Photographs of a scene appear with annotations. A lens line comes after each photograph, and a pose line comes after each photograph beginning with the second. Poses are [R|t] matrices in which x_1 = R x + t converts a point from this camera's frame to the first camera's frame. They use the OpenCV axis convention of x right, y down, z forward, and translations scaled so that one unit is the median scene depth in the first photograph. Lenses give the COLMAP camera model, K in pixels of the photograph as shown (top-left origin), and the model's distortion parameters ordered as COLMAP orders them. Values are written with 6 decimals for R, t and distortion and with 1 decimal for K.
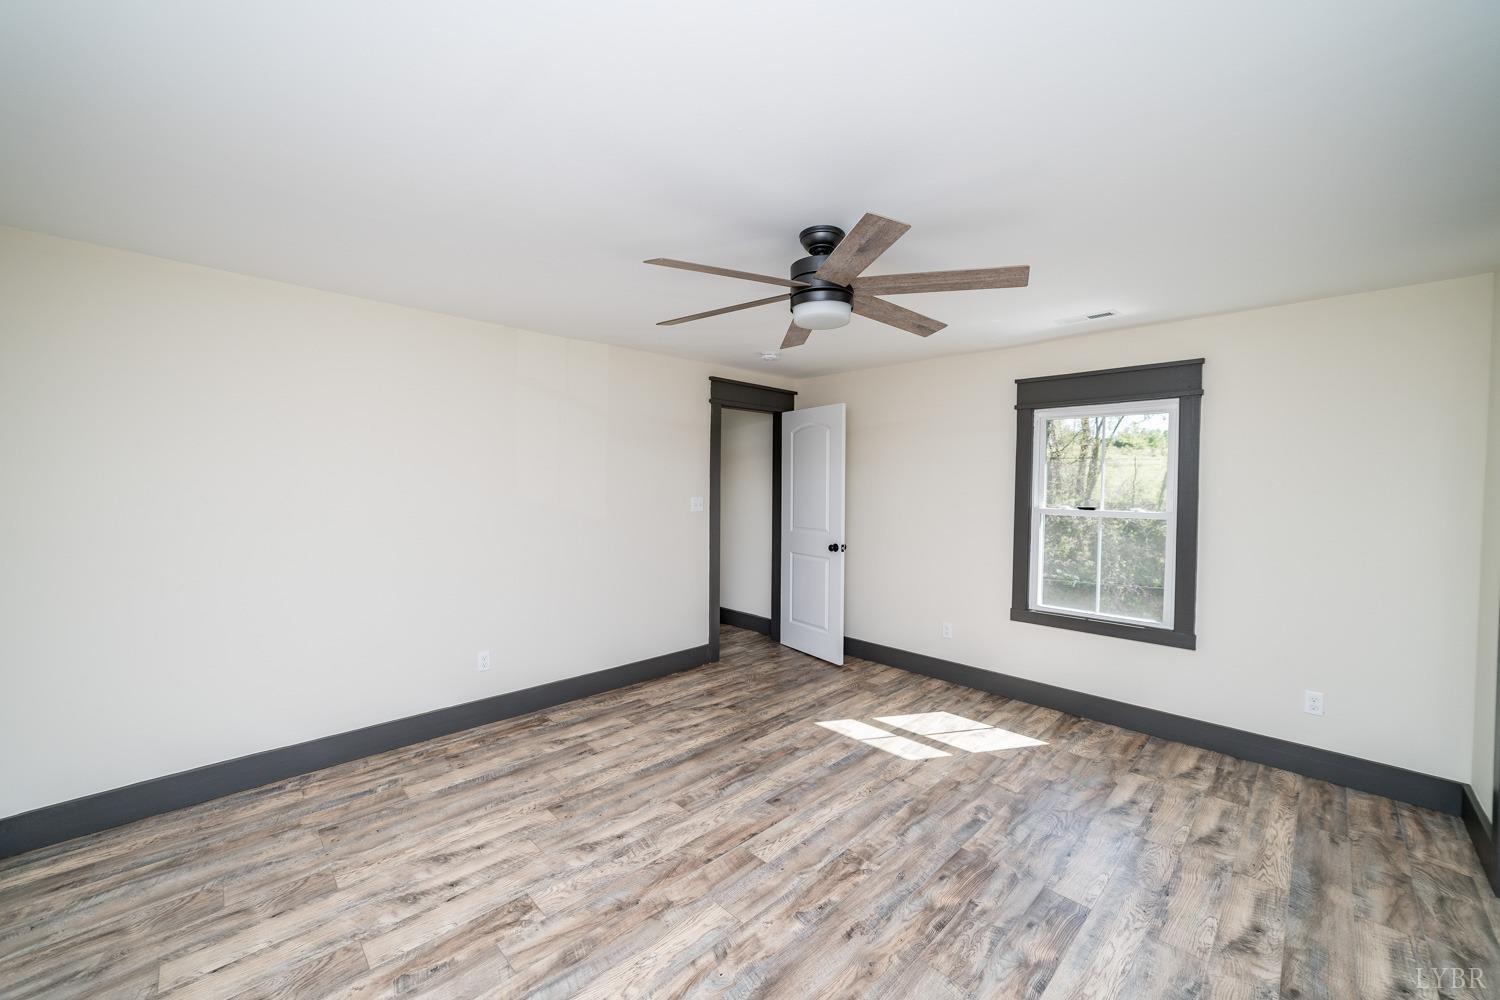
lens RADIAL K [[575.3, 0, 750.0], [0, 575.3, 500.0], [0, 0, 1]] dist [-0.022677, 0.000124]
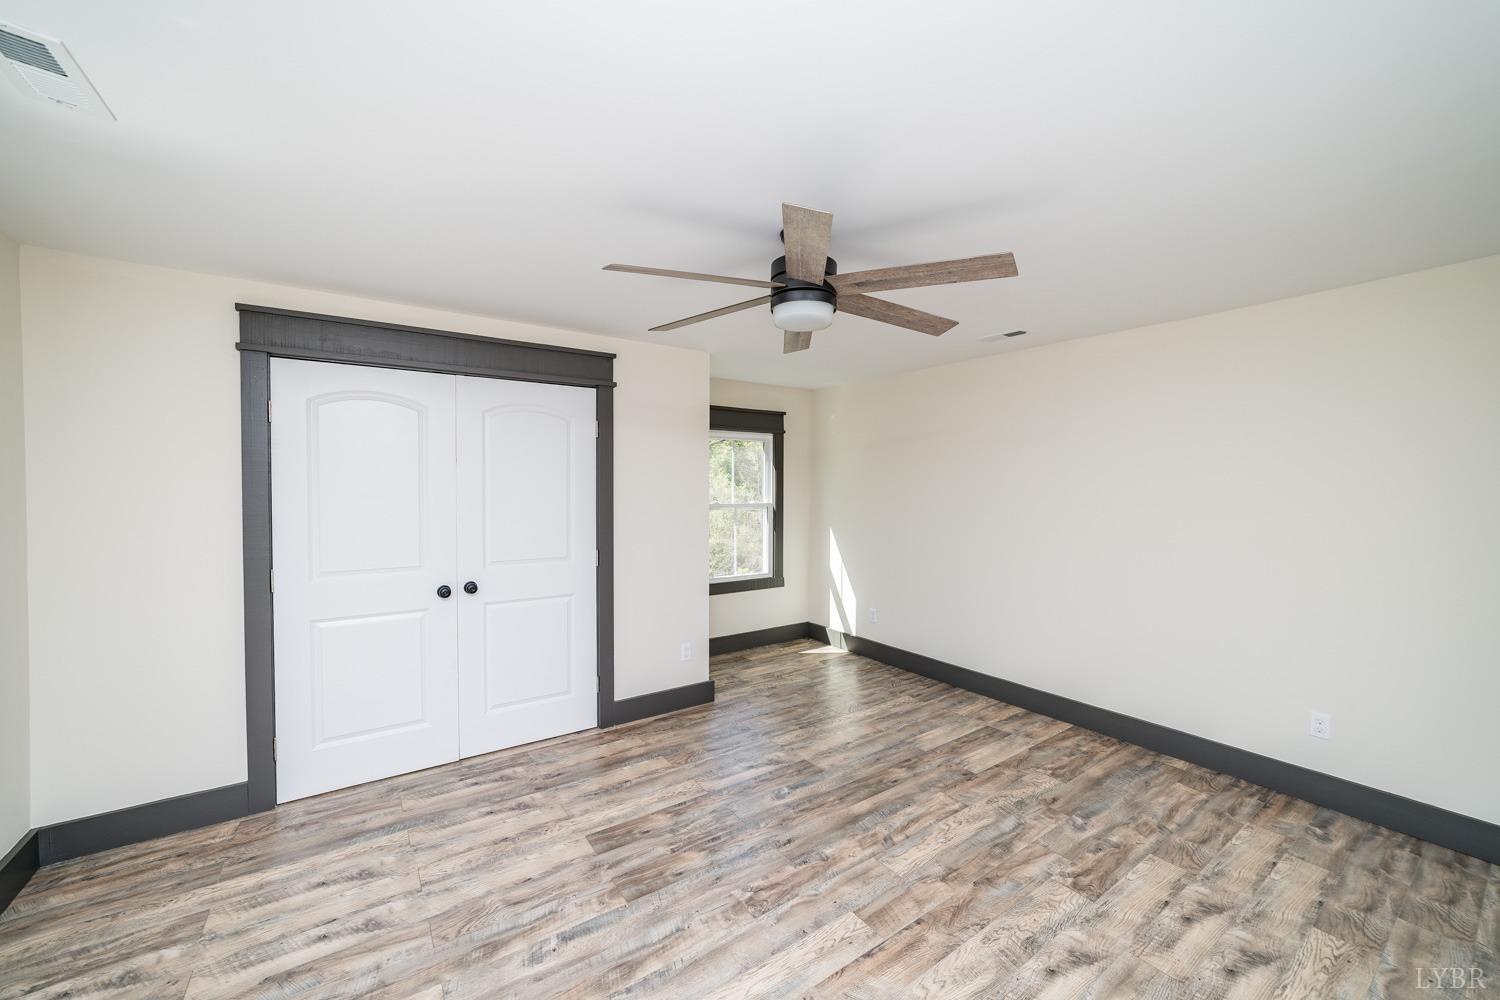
lens RADIAL K [[575.3, 0, 750.0], [0, 575.3, 500.0], [0, 0, 1]] dist [-0.022677, 0.000124]
pose [[-0.986385, -0.011117, 0.164078, 0.049462], [-0.003226, 0.998828, 0.048284, -0.061304], [-0.164423, 0.047098, -0.985265, 1.940950]]
